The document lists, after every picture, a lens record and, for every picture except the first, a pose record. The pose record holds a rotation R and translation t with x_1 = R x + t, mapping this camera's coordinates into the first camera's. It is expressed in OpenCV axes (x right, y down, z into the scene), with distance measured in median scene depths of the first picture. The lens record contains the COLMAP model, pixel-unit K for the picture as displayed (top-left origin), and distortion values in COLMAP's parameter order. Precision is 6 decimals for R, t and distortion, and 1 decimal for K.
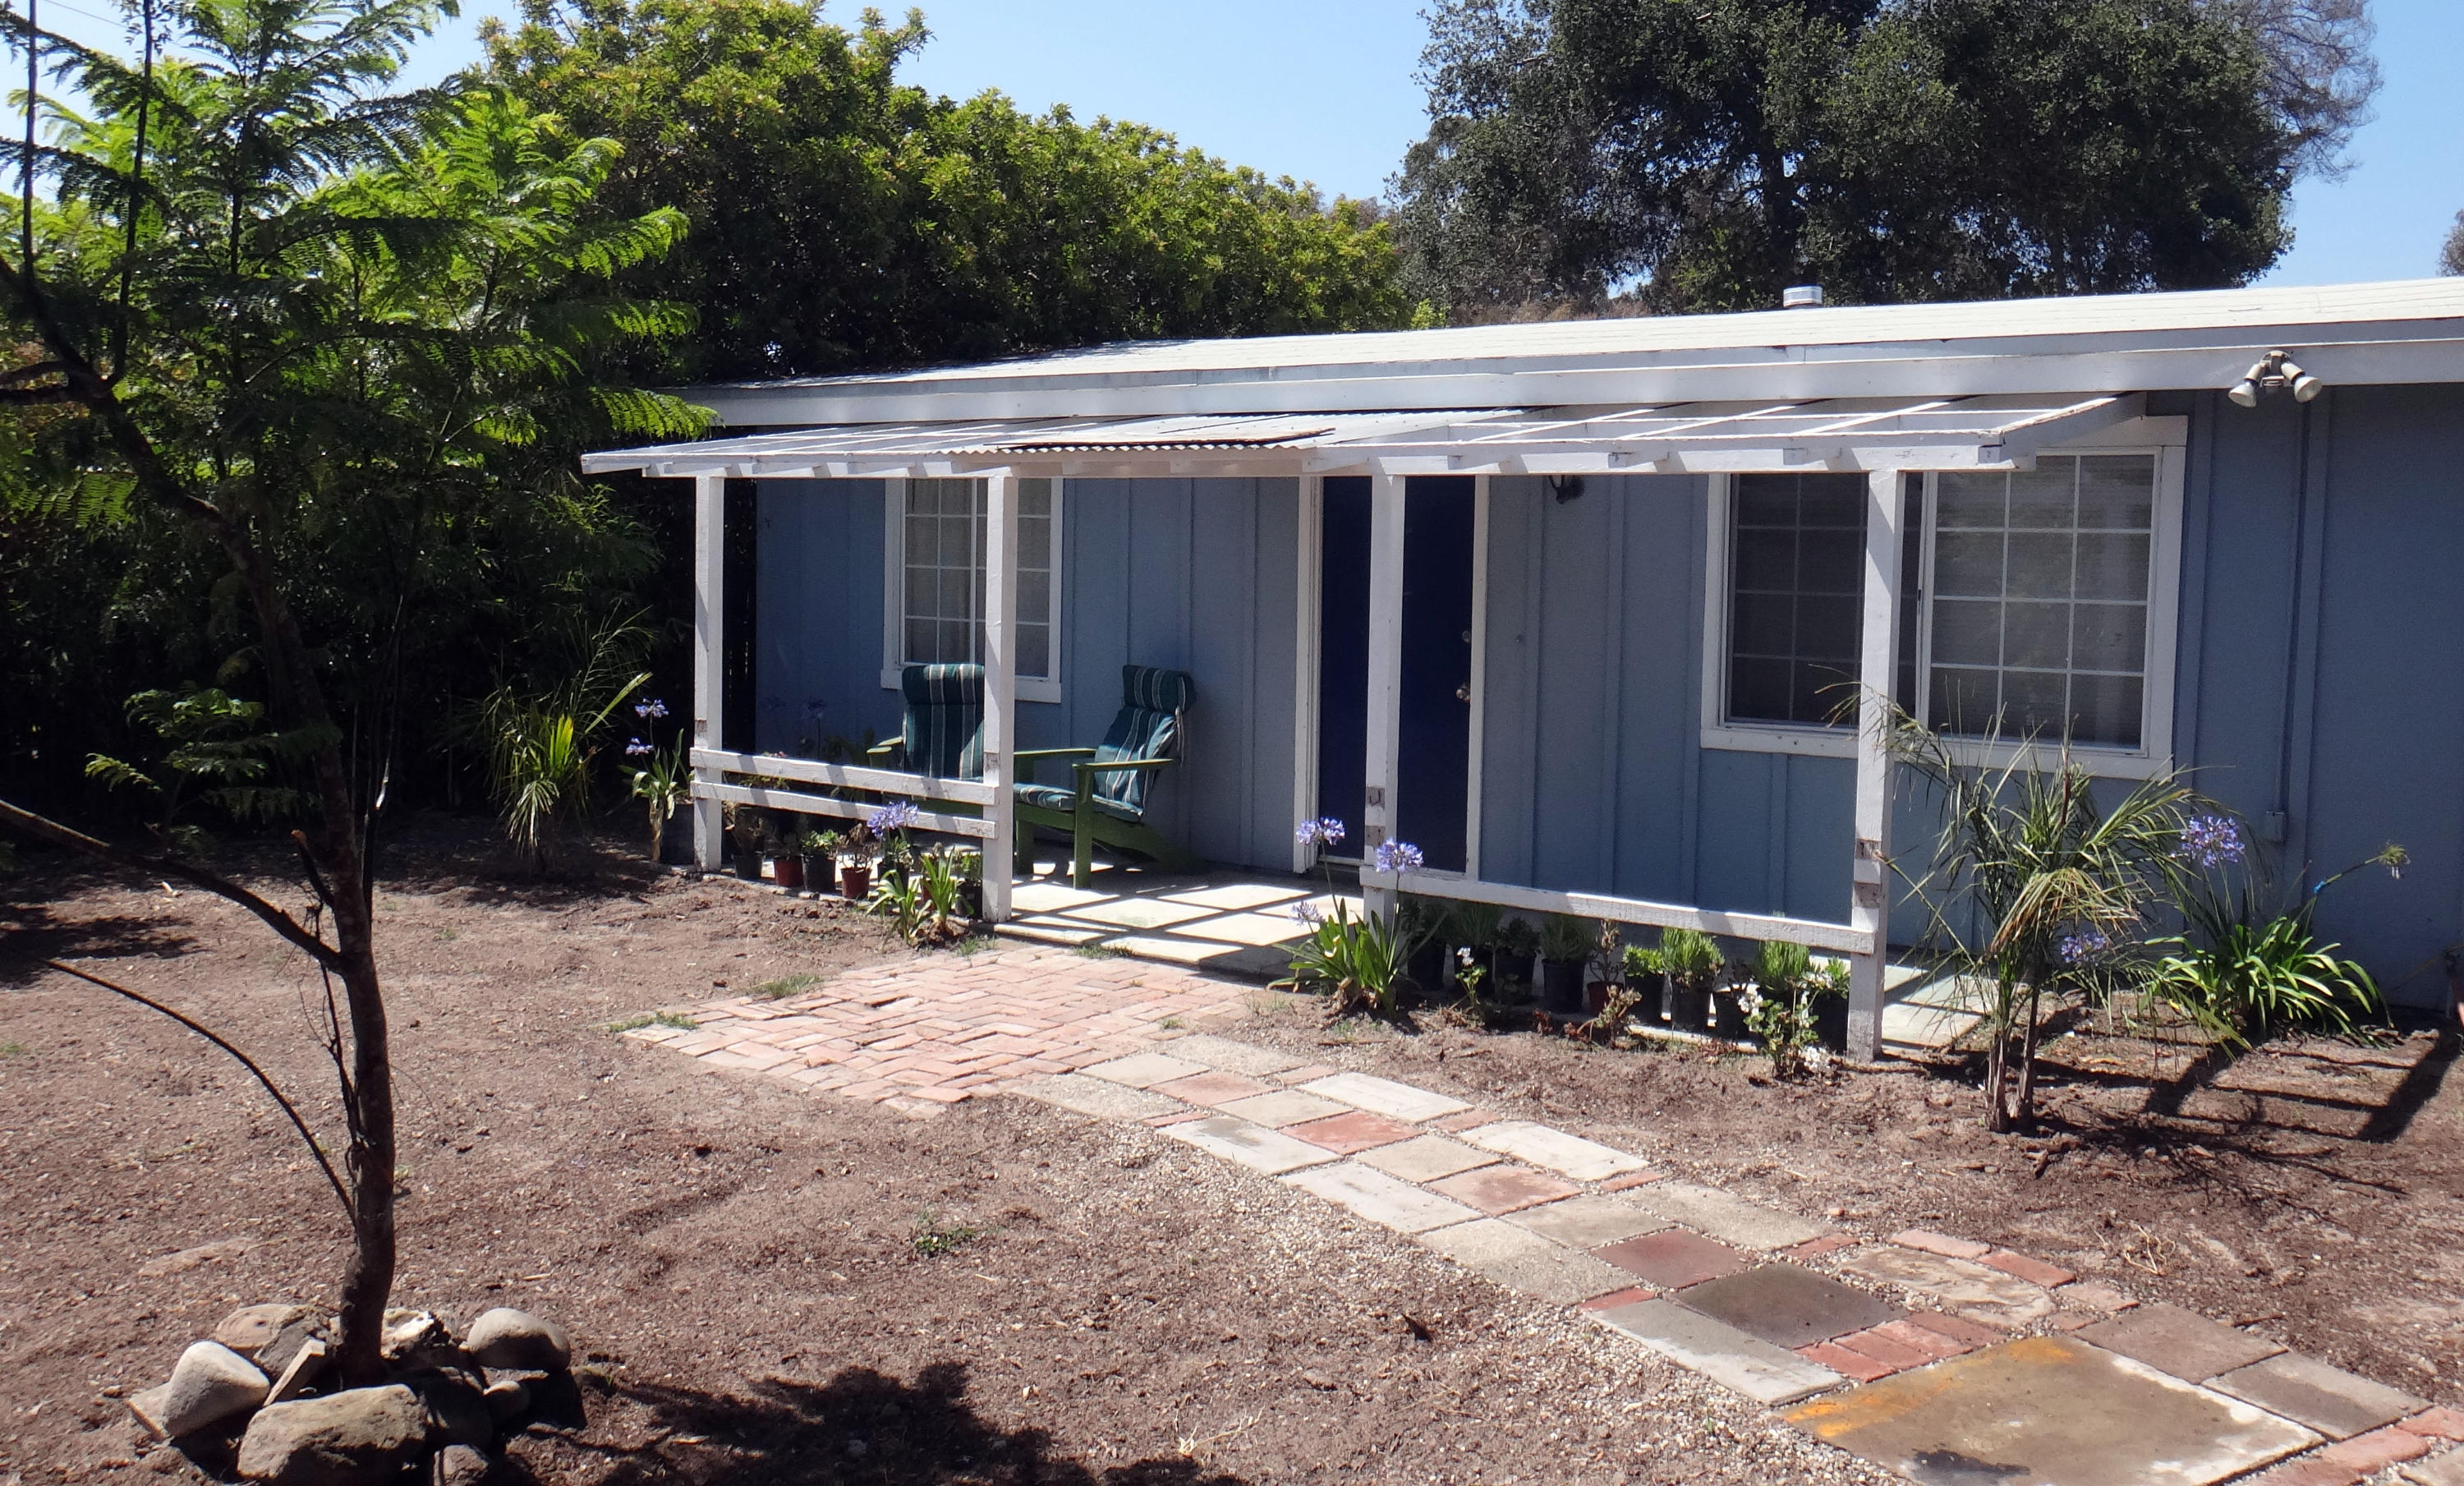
lens RADIAL K [[1951.4, 0, 1373.7], [0, 1951.4, 640.7], [0, 0, 1]] dist [-0.005662, -0.181046]
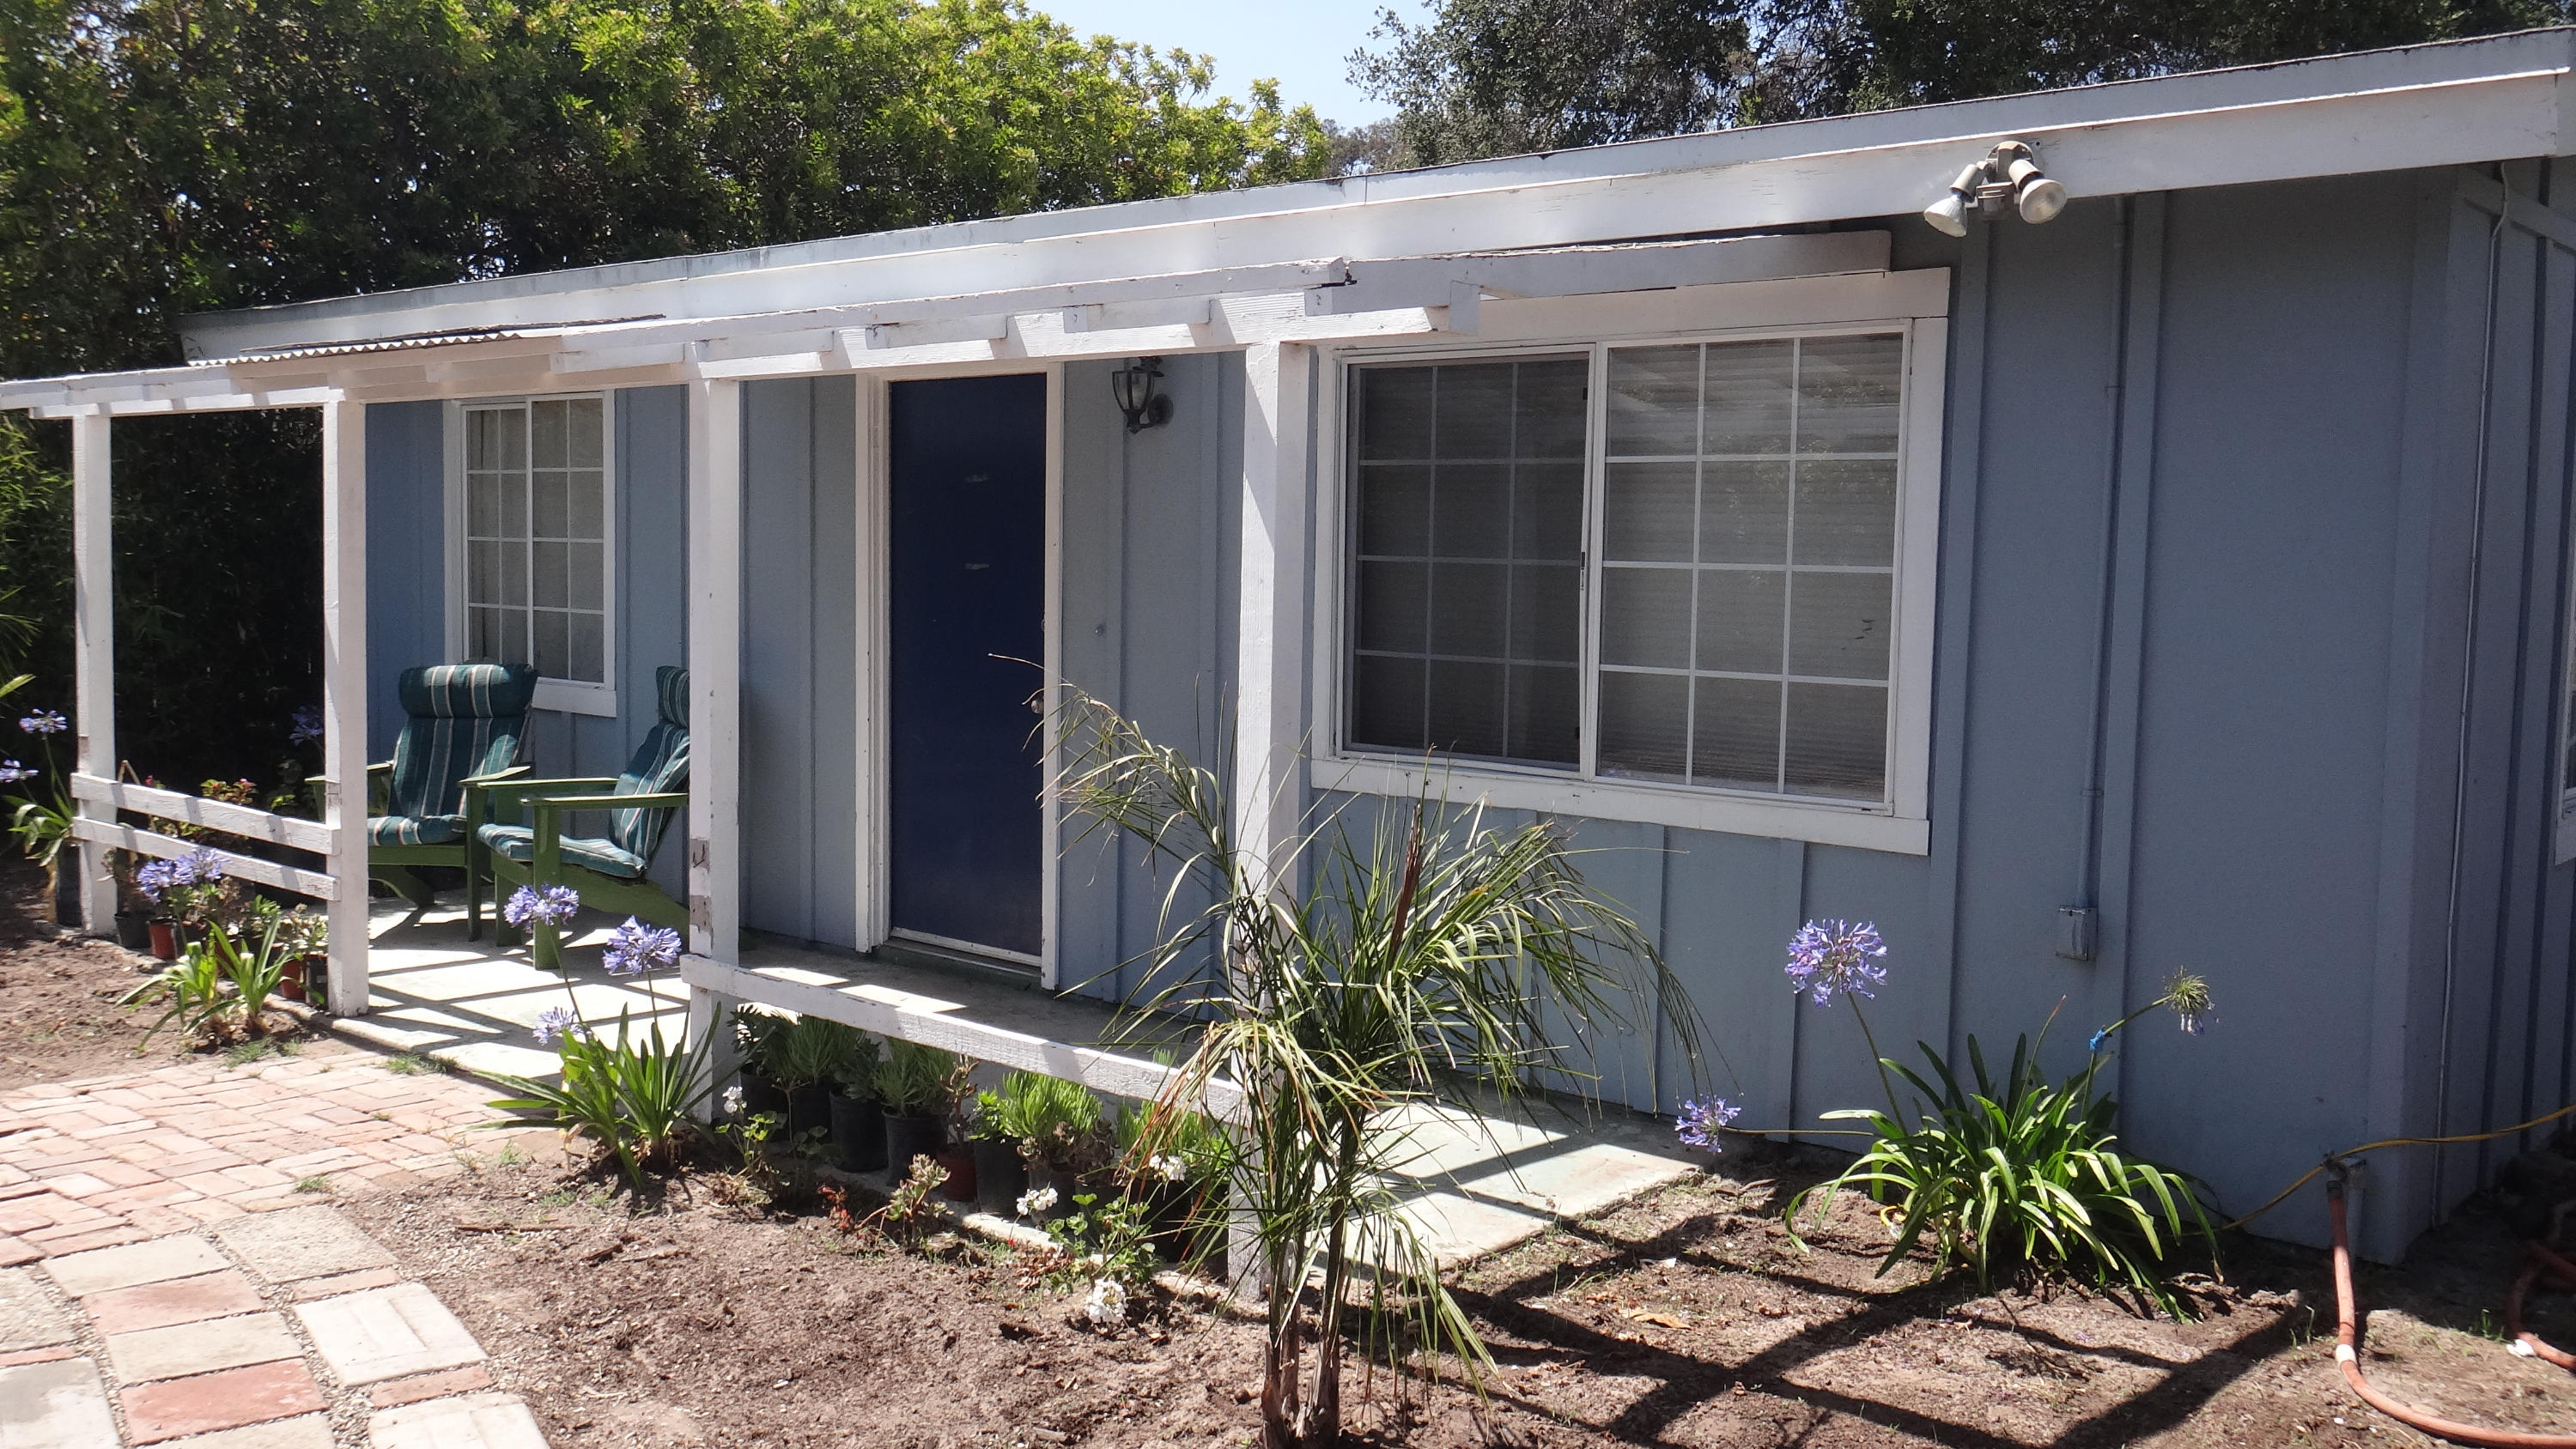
lens RADIAL K [[2260.0, 0, 1288.0], [0, 2260.0, 724.5], [0, 0, 1]] dist [-0.046190, -0.008171]
pose [[0.989883, 0.008345, -0.141642, 0.275553], [-0.003772, 0.999464, 0.032524, 0.006797], [0.141838, -0.031661, 0.989383, 0.222657]]
